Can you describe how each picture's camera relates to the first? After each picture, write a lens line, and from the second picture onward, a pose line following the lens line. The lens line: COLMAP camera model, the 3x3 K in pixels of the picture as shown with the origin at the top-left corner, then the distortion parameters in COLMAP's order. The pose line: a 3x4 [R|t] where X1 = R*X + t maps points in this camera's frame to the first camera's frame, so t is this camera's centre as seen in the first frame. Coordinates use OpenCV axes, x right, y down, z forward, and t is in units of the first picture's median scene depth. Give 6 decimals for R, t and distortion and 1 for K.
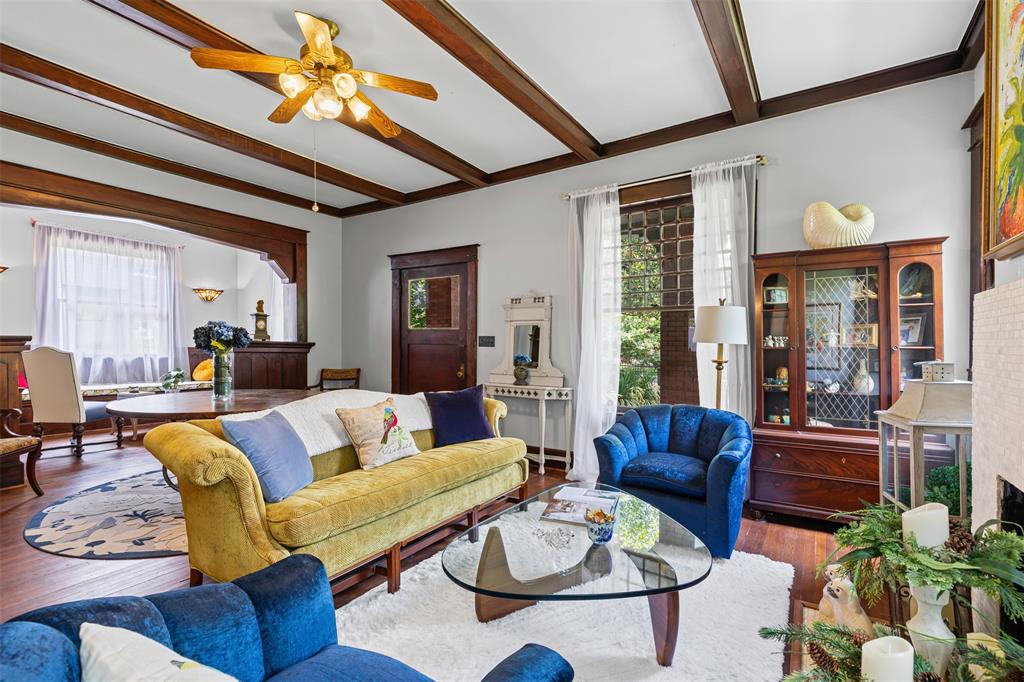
lens RADIAL K [[464.7, 0, 510.7], [0, 464.7, 347.4], [0, 0, 1]] dist [-0.001202, 0.000237]
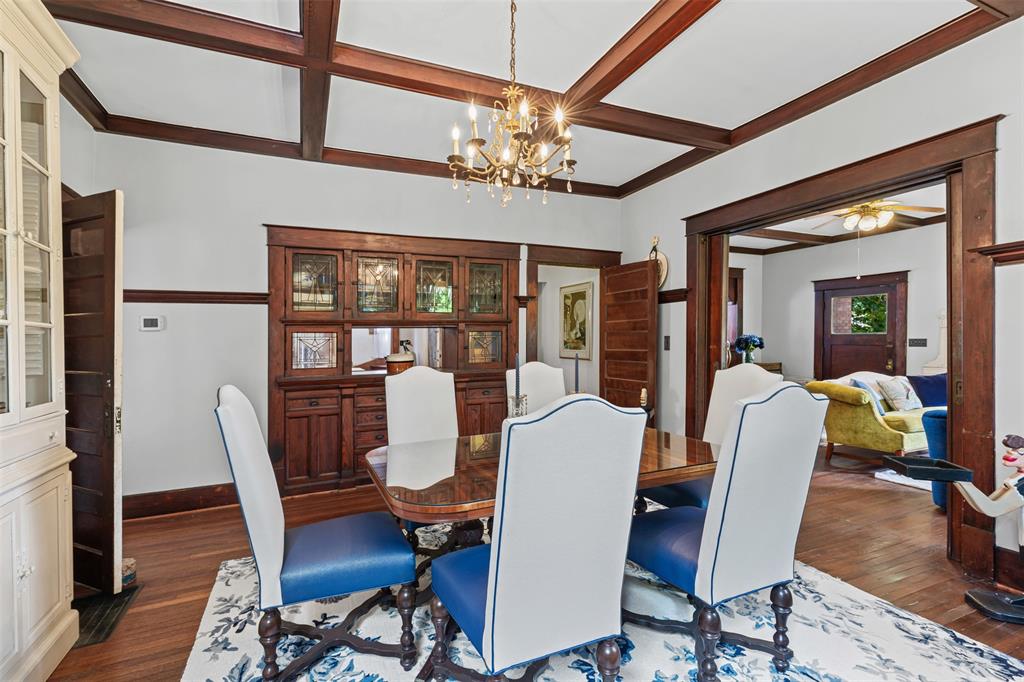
lens RADIAL K [[464.7, 0, 510.7], [0, 464.7, 347.4], [0, 0, 1]] dist [-0.001202, 0.000237]
pose [[0.845288, -0.004728, -0.534290, -0.326091], [0.006945, 0.999974, 0.002140, -0.010497], [0.534266, -0.005520, 0.845299, -0.757862]]
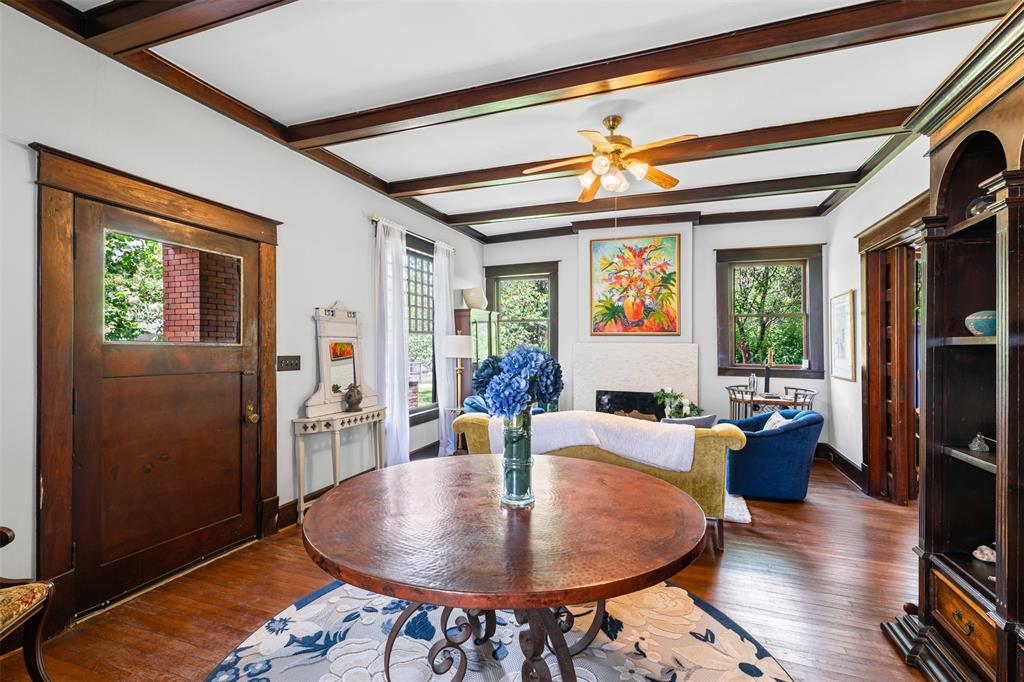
lens RADIAL K [[464.7, 0, 510.7], [0, 464.7, 347.4], [0, 0, 1]] dist [-0.001202, 0.000237]
pose [[-0.223673, -0.004222, 0.974655, -0.812702], [-0.005616, 0.999980, 0.003043, -0.041130], [-0.974648, -0.004793, -0.223692, 0.819087]]
